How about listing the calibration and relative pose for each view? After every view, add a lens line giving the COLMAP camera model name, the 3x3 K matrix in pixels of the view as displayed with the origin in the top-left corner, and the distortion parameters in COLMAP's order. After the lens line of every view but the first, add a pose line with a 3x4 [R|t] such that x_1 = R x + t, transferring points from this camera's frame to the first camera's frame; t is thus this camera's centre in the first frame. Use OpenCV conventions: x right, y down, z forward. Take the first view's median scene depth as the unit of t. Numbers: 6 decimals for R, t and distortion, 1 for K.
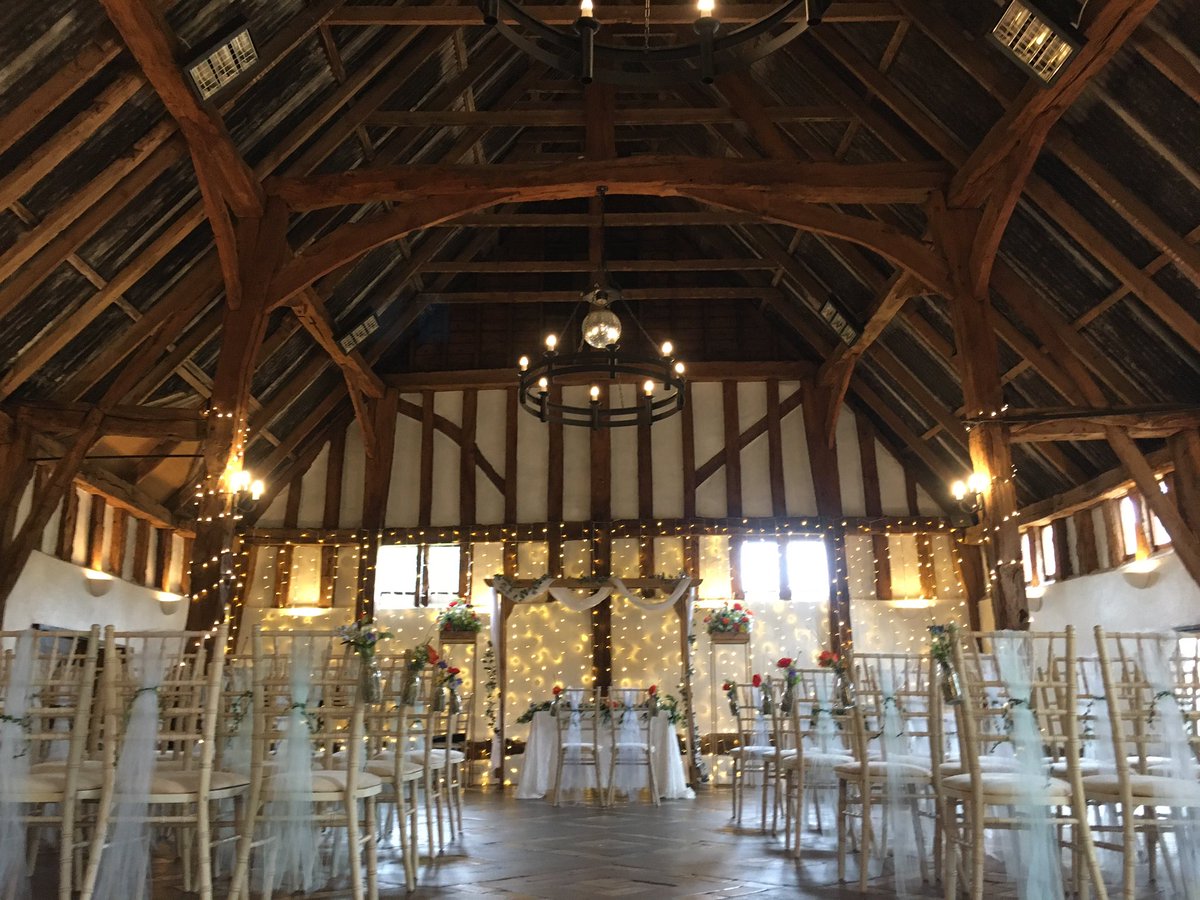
lens RADIAL K [[1009.1, 0, 597.8], [0, 1009.1, 449.0], [0, 0, 1]] dist [0.046288, -0.014309]
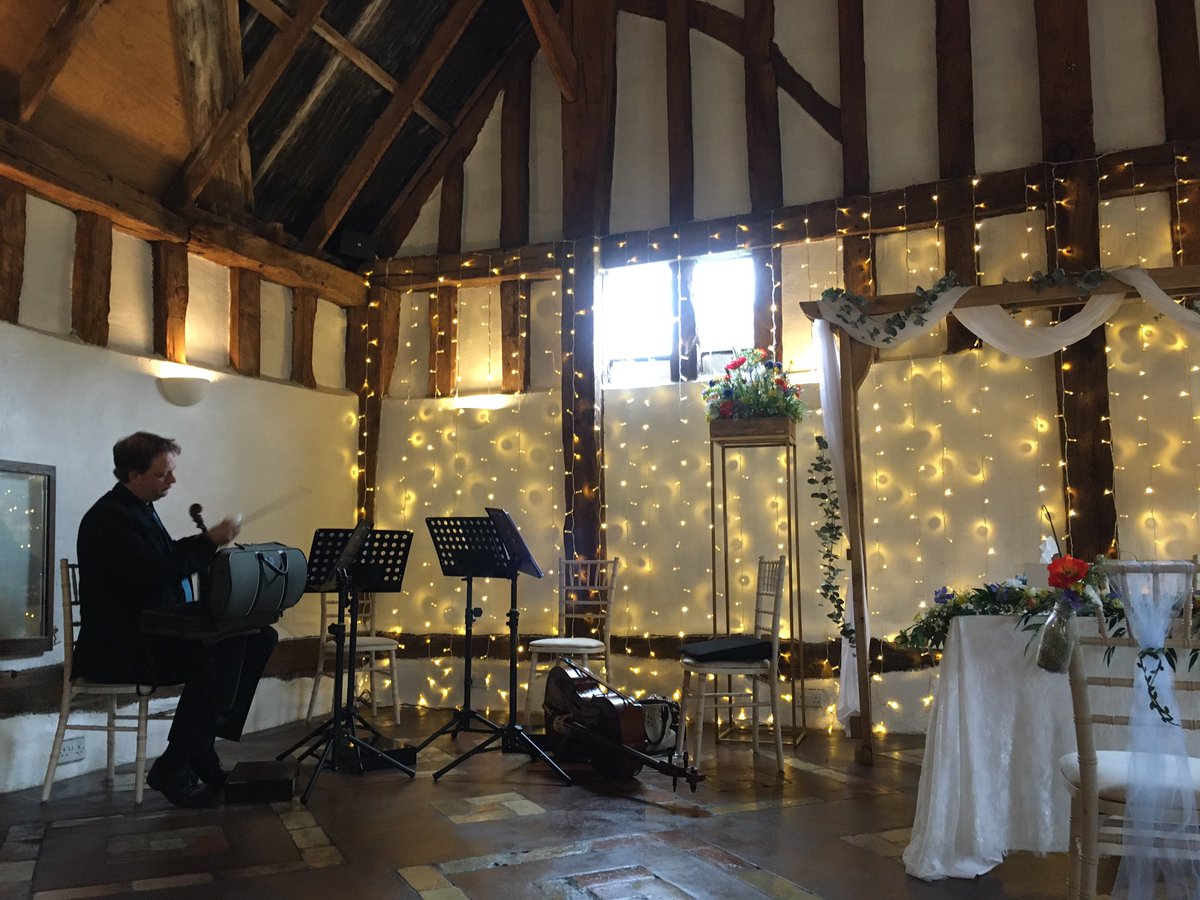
lens RADIAL K [[1009.1, 0, 600.9], [0, 1009.1, 453.4], [0, 0, 1]] dist [0.046288, -0.014309]
pose [[0.938507, -0.038777, -0.343075, -0.041685], [0.094989, 0.984326, 0.148593, 0.113648], [0.331936, -0.172044, 0.927480, 0.514372]]
